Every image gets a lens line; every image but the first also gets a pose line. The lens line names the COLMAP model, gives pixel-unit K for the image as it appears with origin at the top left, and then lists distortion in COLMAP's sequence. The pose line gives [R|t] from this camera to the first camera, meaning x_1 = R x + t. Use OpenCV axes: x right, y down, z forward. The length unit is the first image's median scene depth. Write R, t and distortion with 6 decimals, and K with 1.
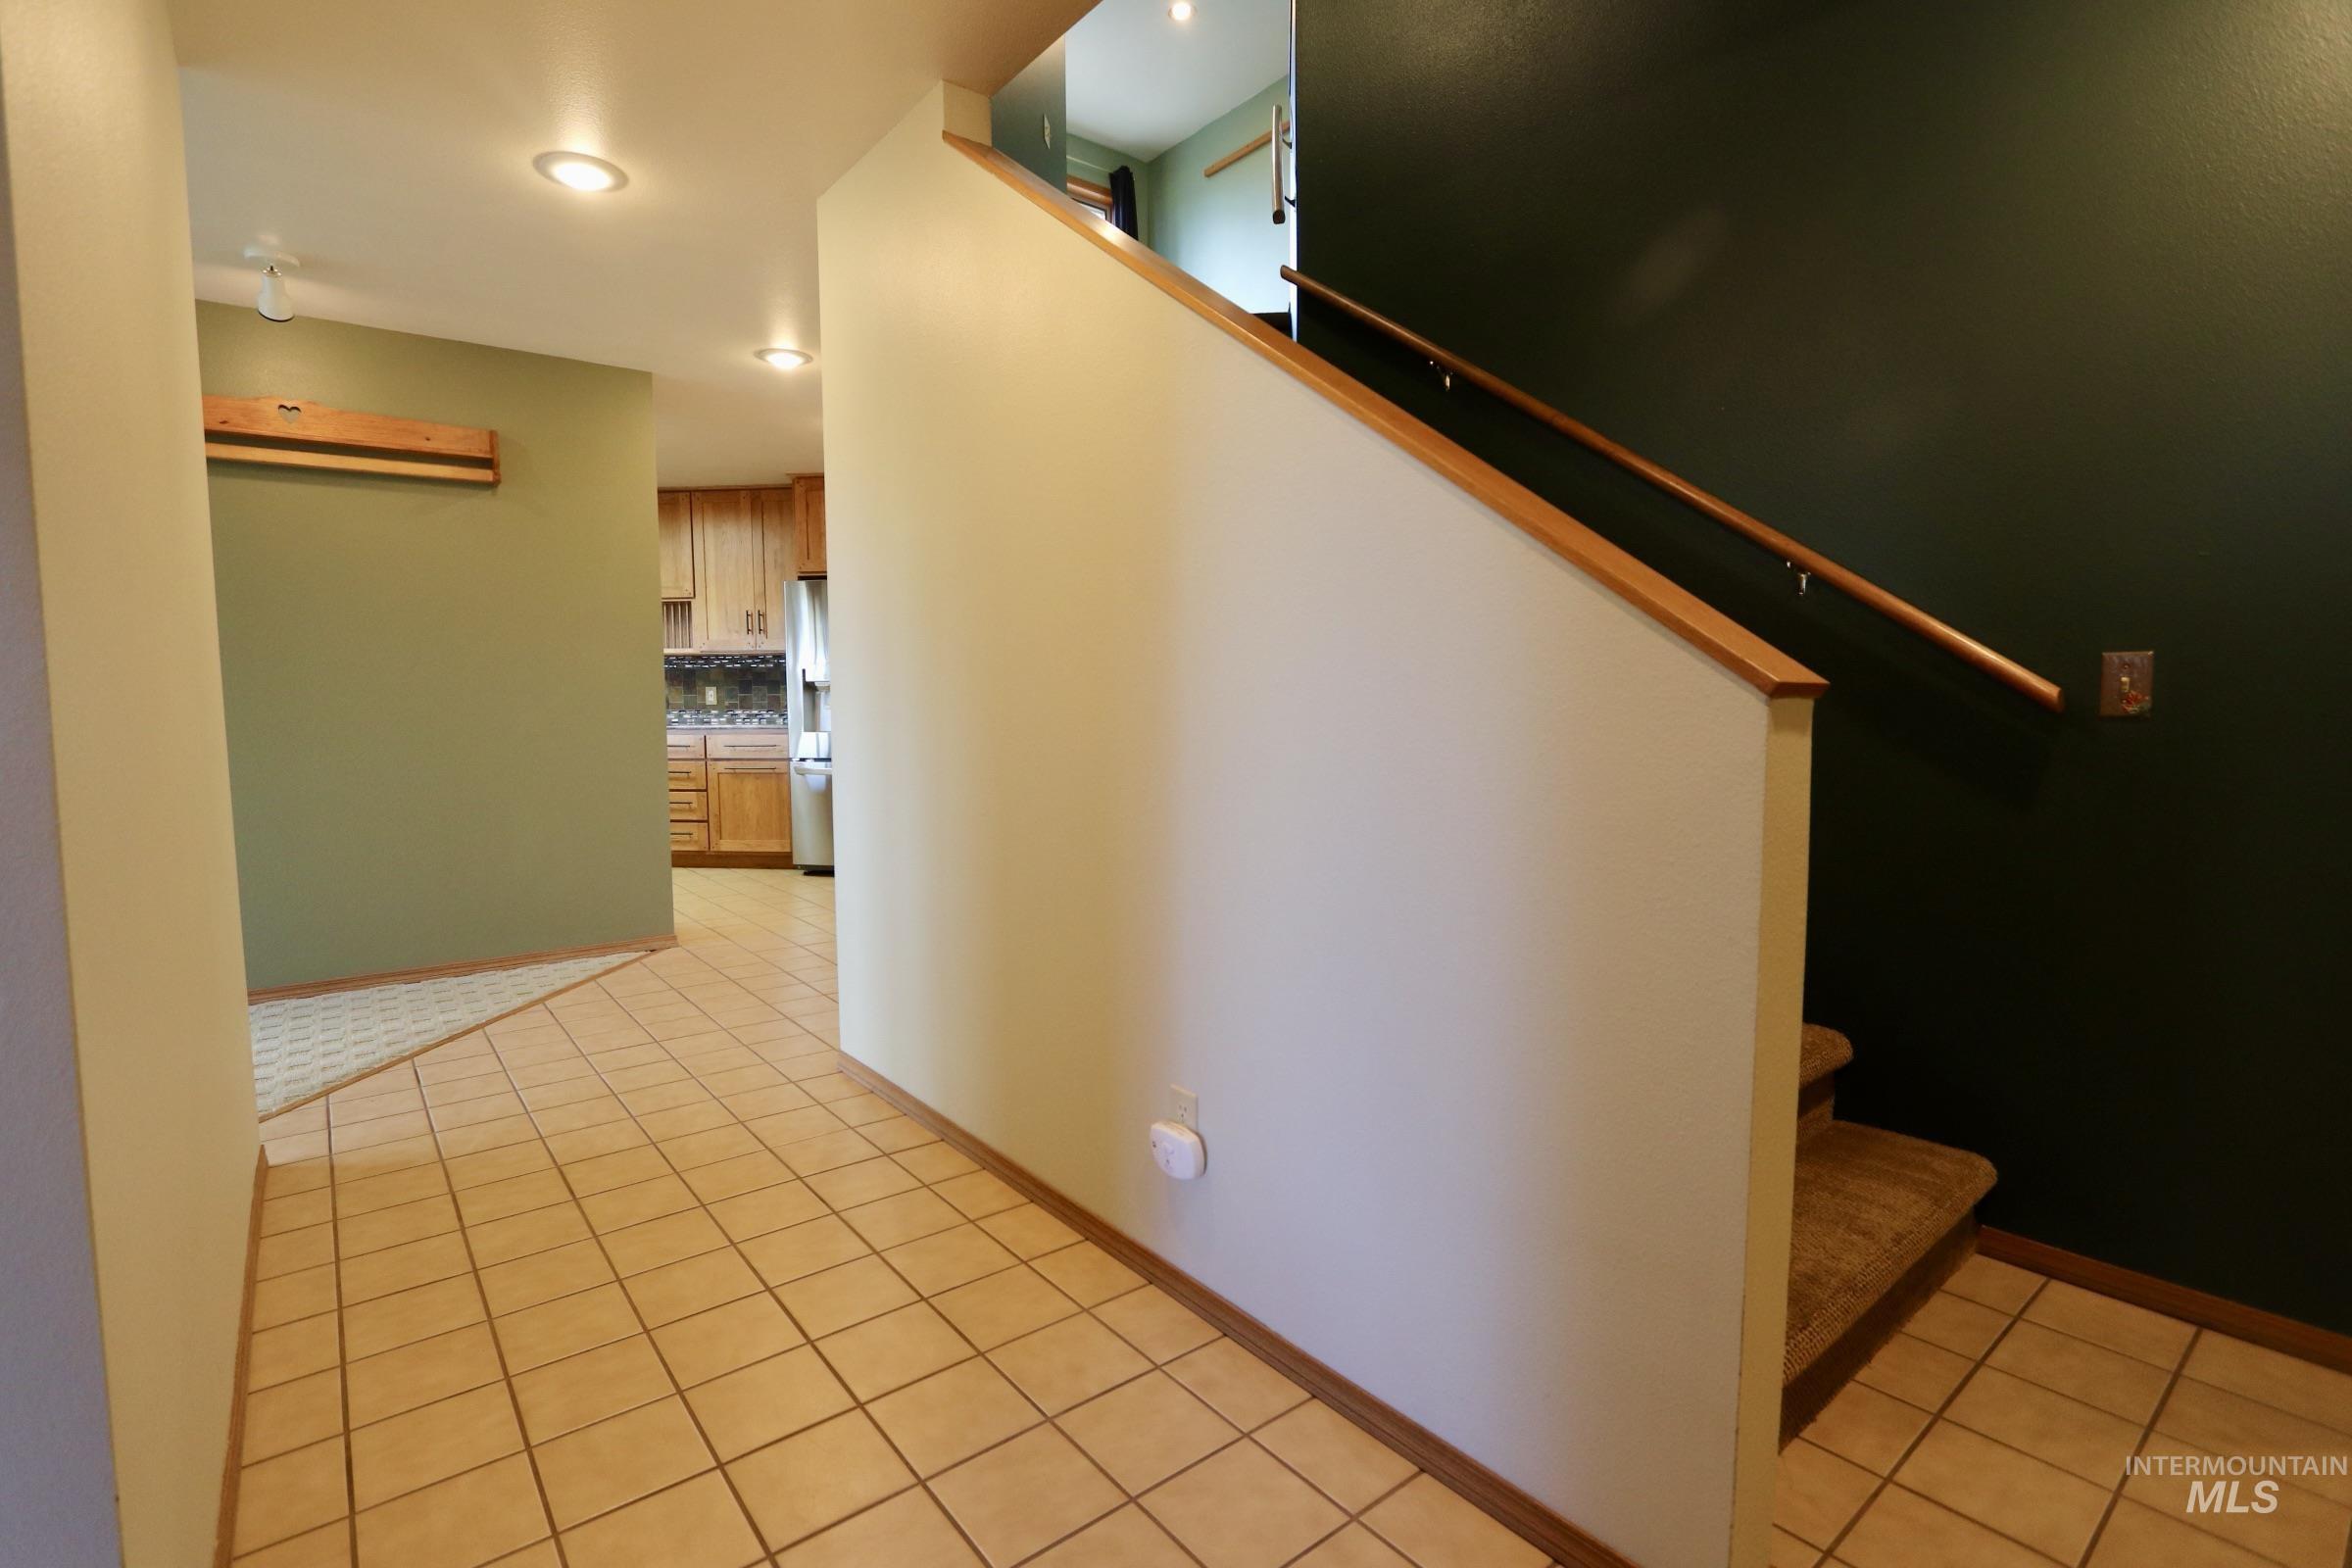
lens RADIAL K [[1081.3, 0, 1172.9], [0, 1081.3, 785.8], [0, 0, 1]] dist [-0.019692, 0.003237]
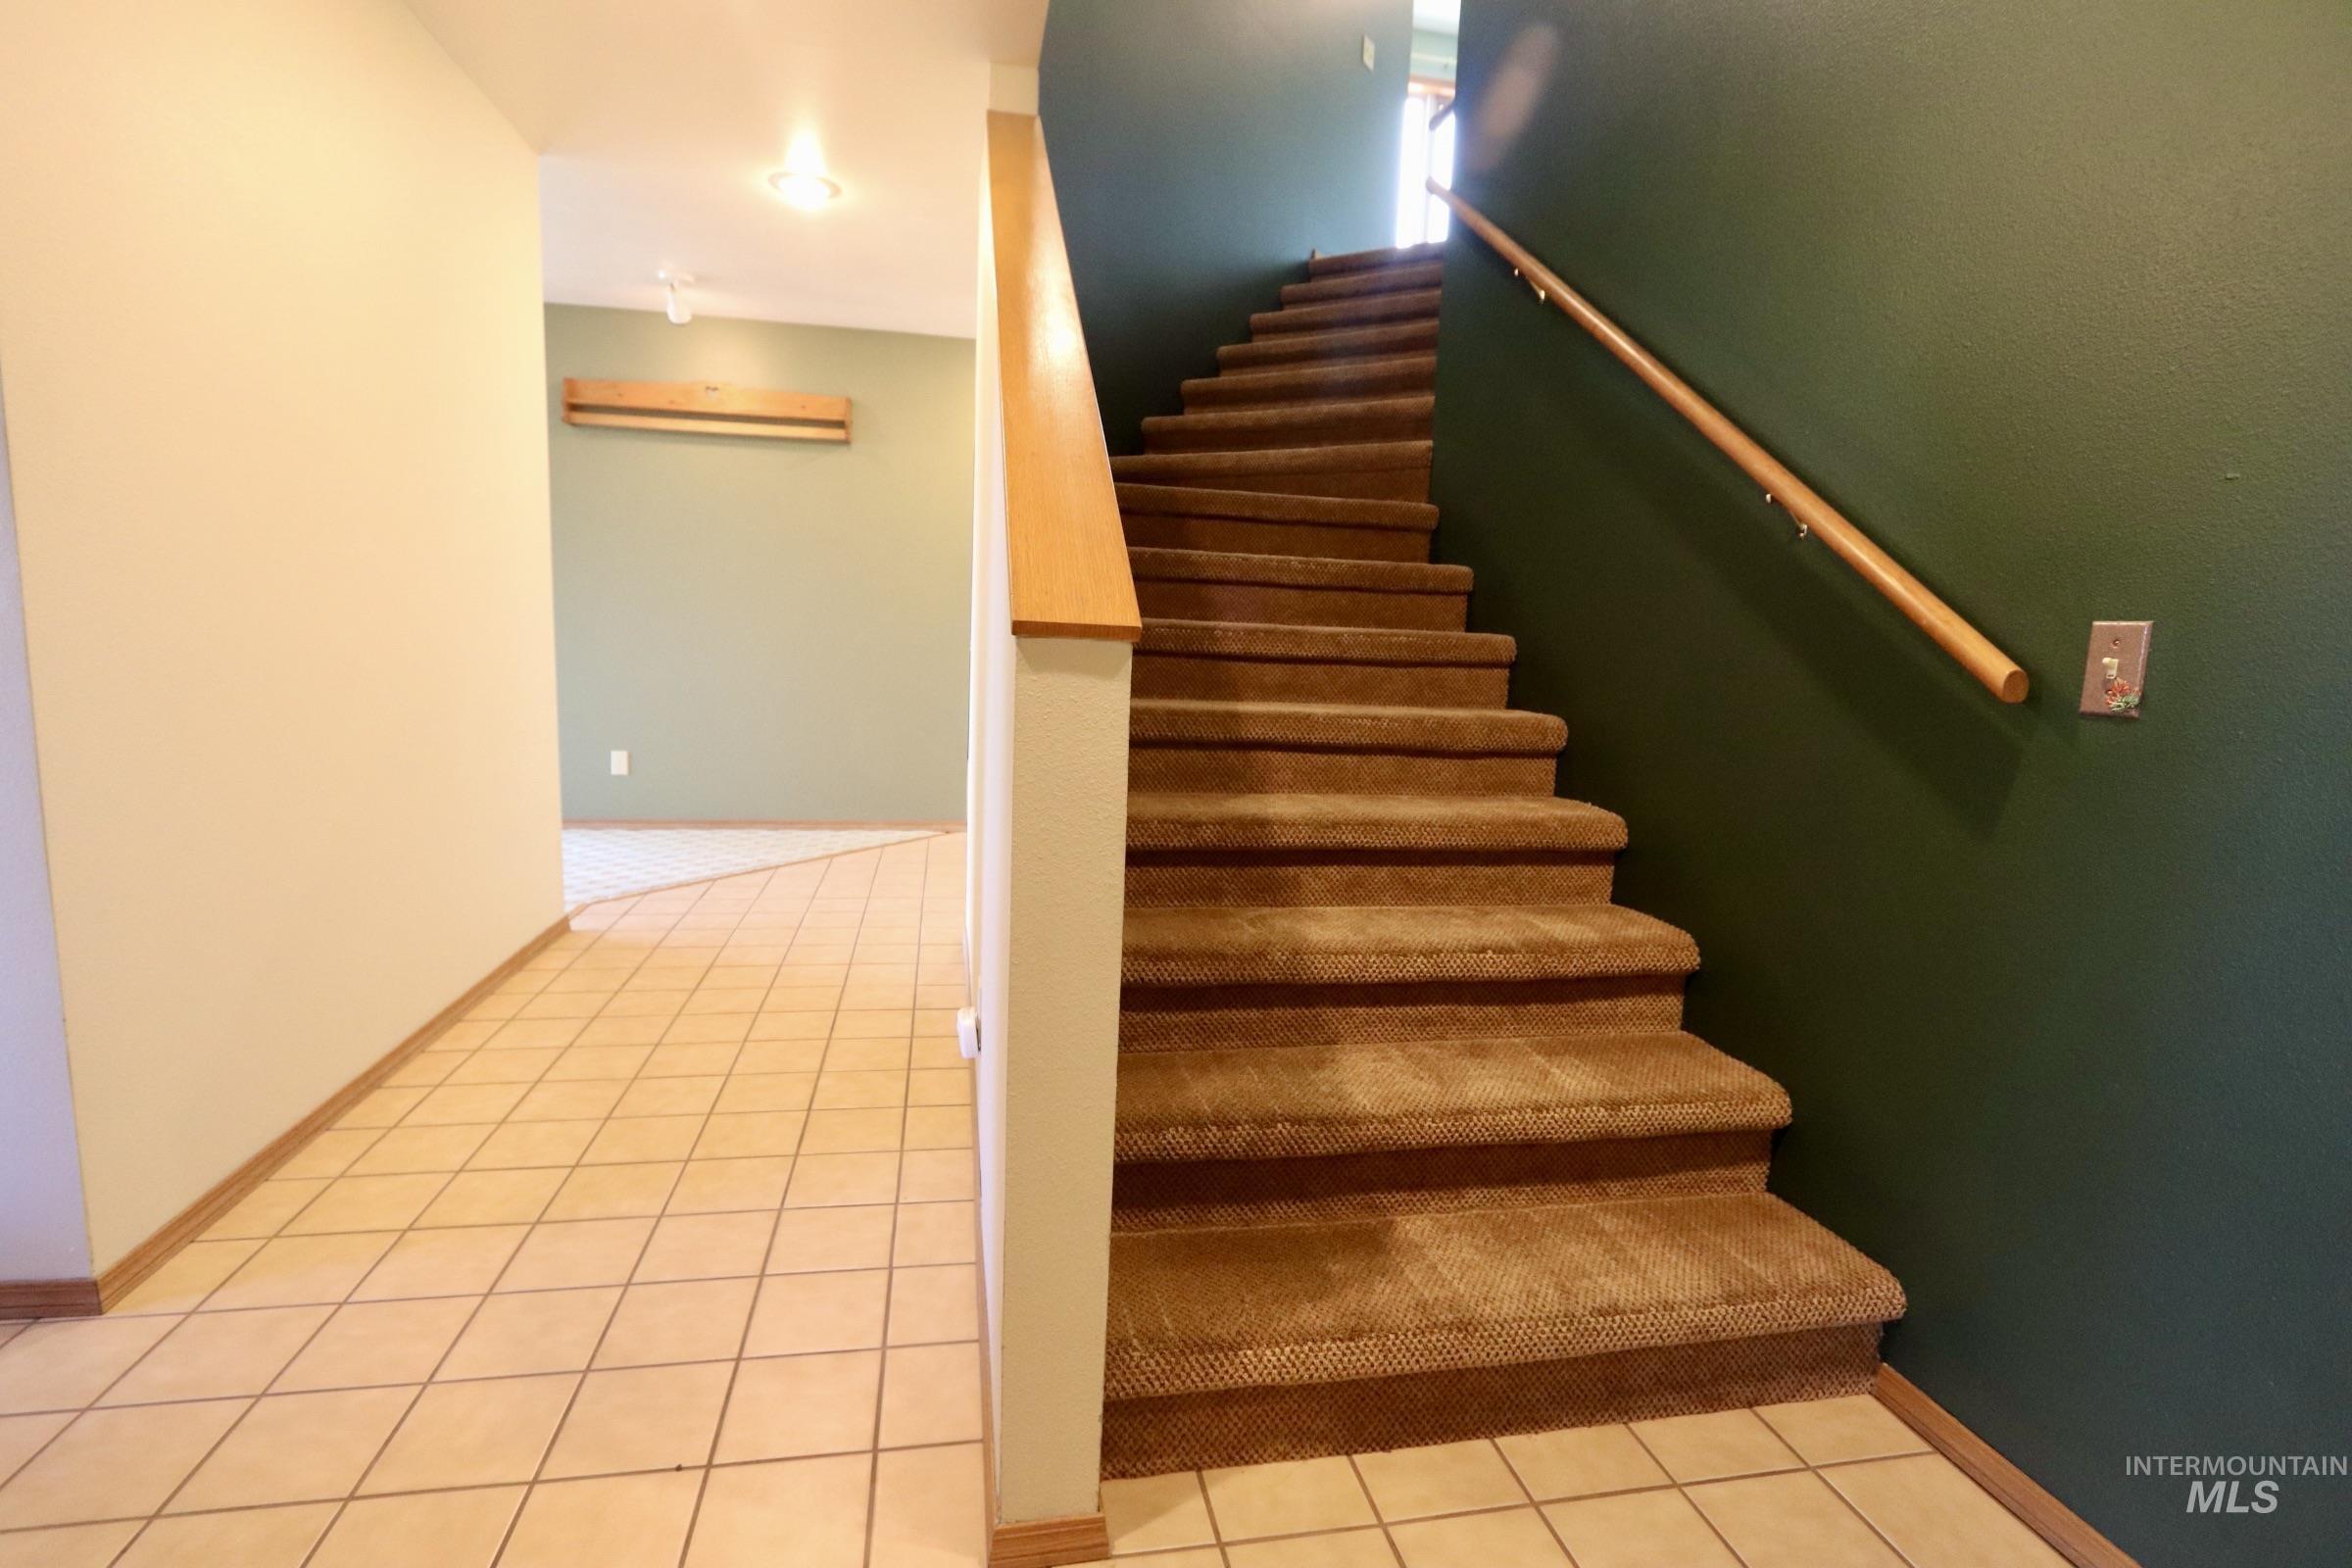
lens RADIAL K [[1081.3, 0, 1173.2], [0, 1081.3, 790.9], [0, 0, 1]] dist [-0.019692, 0.003237]
pose [[0.887845, 0.110816, -0.446599, 0.533642], [-0.085175, 0.993374, 0.077158, -0.013879], [0.452190, -0.030466, 0.891401, 0.080264]]
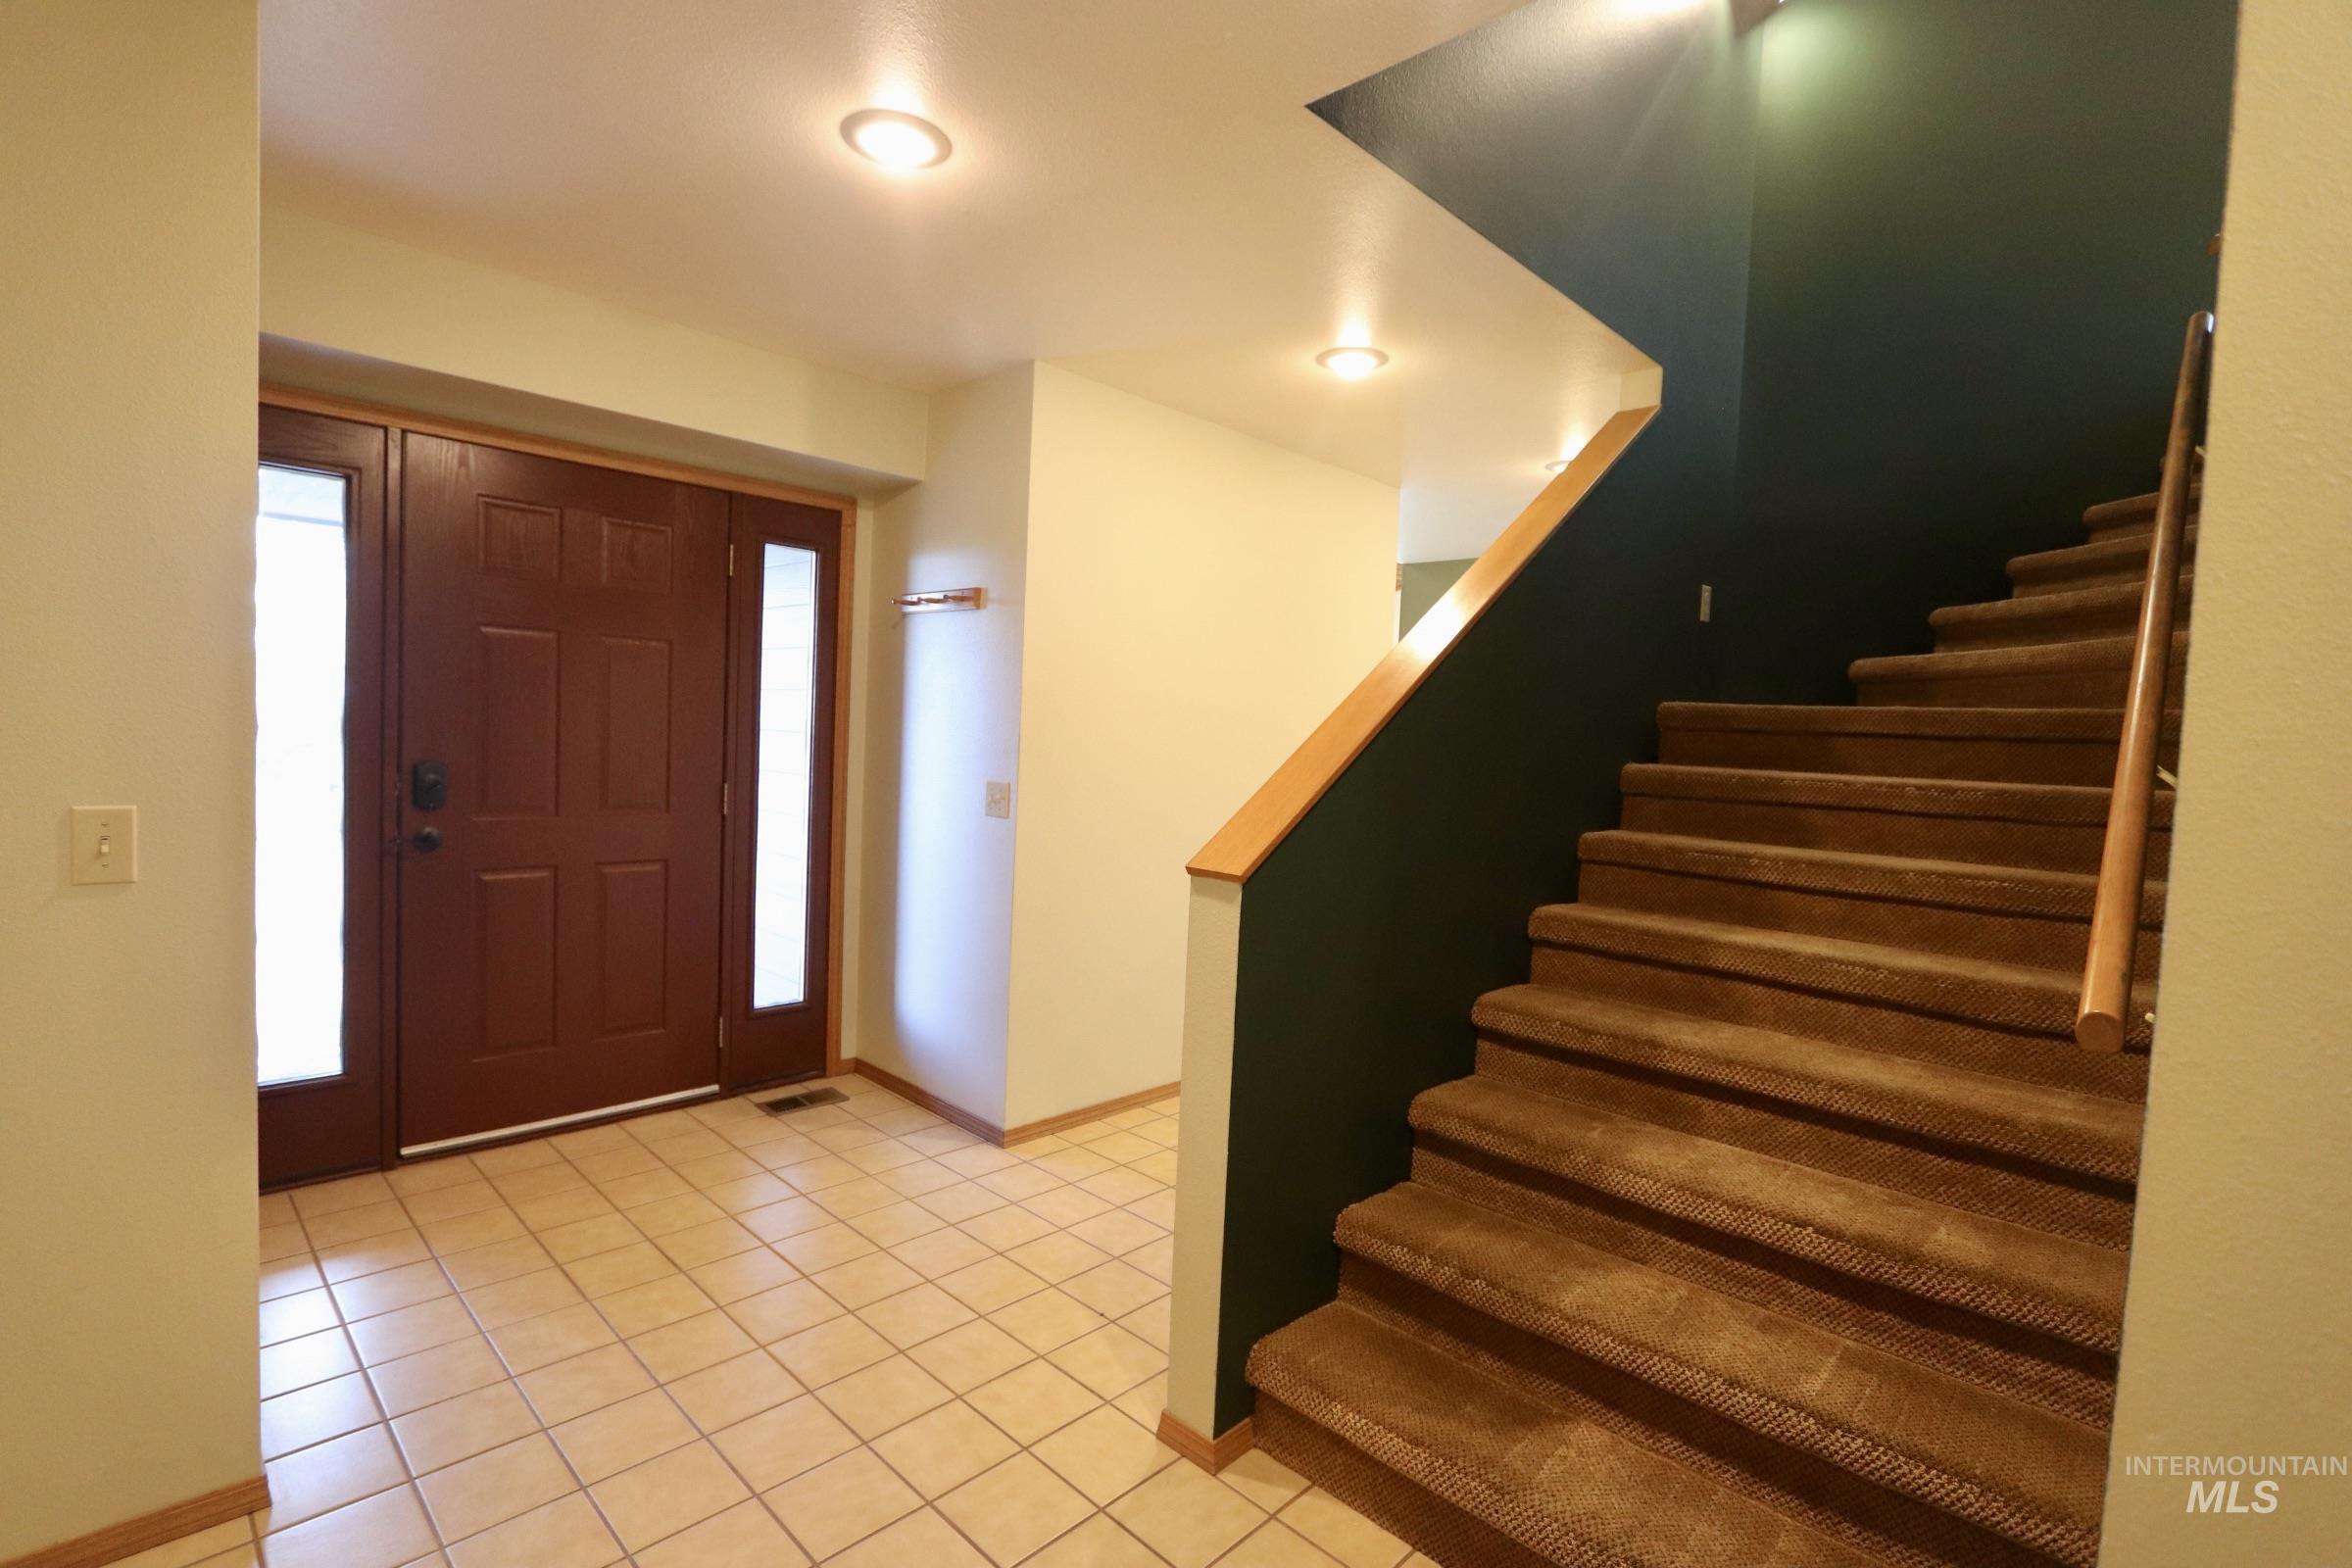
lens RADIAL K [[1081.3, 0, 1152.3], [0, 1081.3, 772.4], [0, 0, 1]] dist [-0.019692, 0.003237]
pose [[0.123969, 0.049678, -0.991042, 1.095401], [-0.126383, 0.991403, 0.033887, -0.143923], [0.984205, 0.121050, 0.129181, 0.319427]]
